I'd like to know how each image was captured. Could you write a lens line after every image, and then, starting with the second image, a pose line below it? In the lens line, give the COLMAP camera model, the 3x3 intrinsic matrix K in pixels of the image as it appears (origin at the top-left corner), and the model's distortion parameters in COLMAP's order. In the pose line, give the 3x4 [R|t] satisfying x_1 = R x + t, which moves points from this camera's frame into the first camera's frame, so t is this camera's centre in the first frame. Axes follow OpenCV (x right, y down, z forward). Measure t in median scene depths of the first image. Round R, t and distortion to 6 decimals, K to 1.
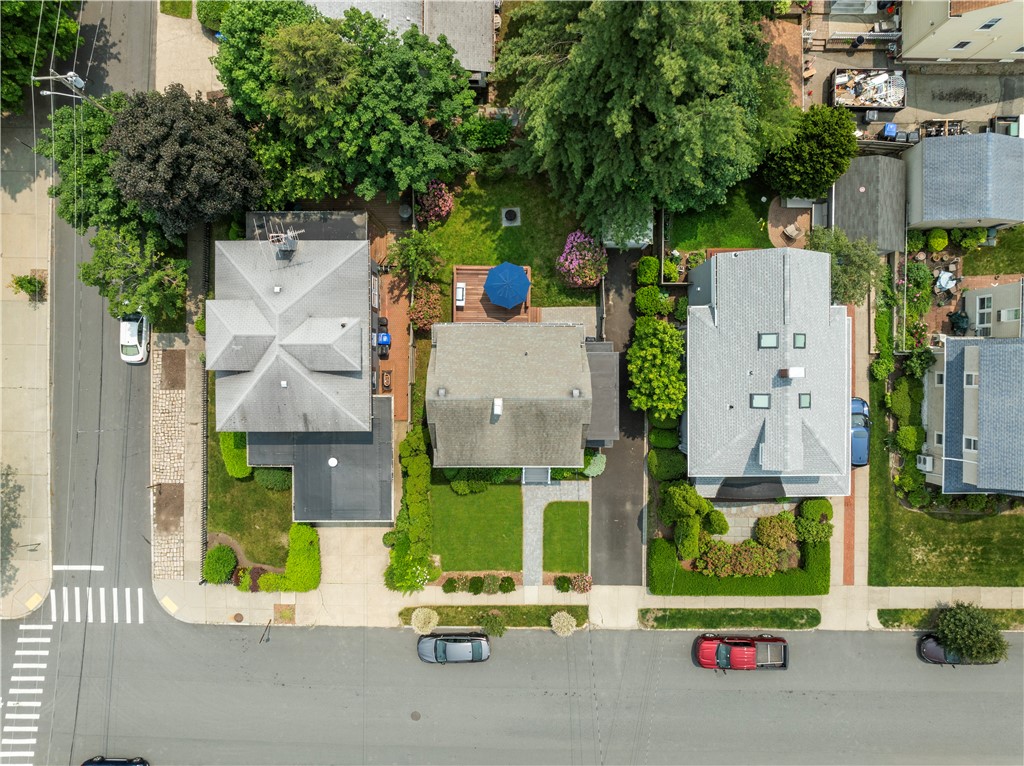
lens RADIAL K [[716.3, 0, 512.0], [0, 716.3, 383.0], [0, 0, 1]] dist [-0.008263, -0.003206]
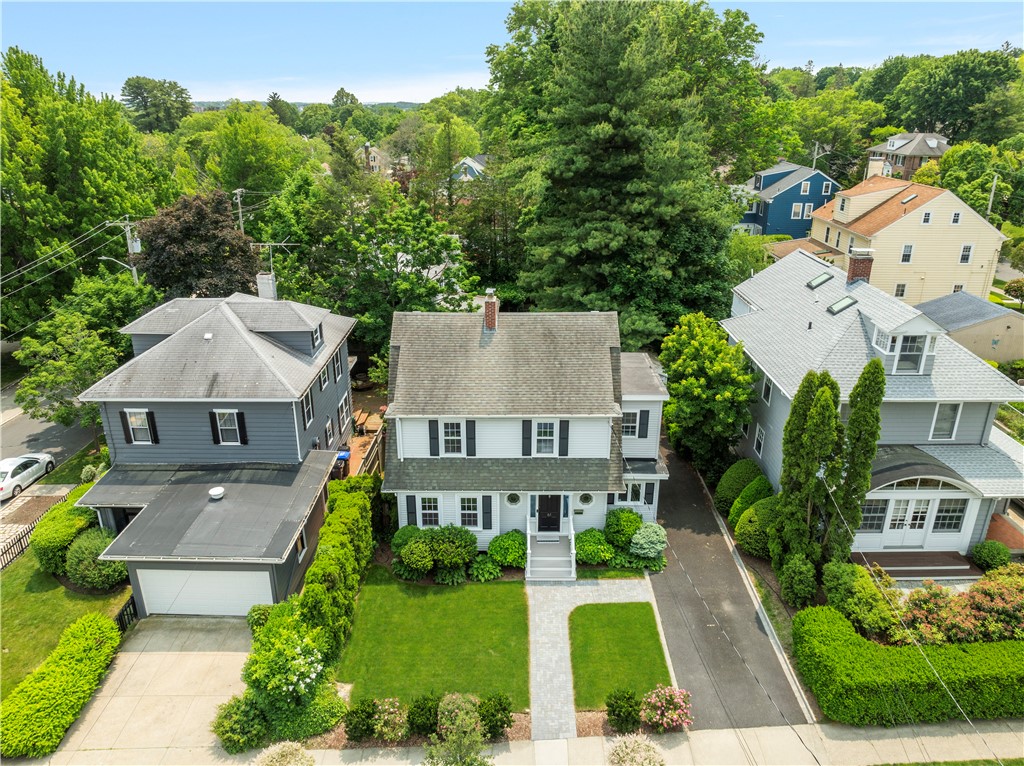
lens RADIAL K [[716.3, 0, 512.0], [0, 716.3, 383.0], [0, 0, 1]] dist [-0.008263, -0.003206]
pose [[0.999948, 0.000750, -0.010142, 0.008192], [-0.009712, 0.366040, -0.930548, 0.605783], [0.003015, 0.930599, 0.366029, 0.649610]]
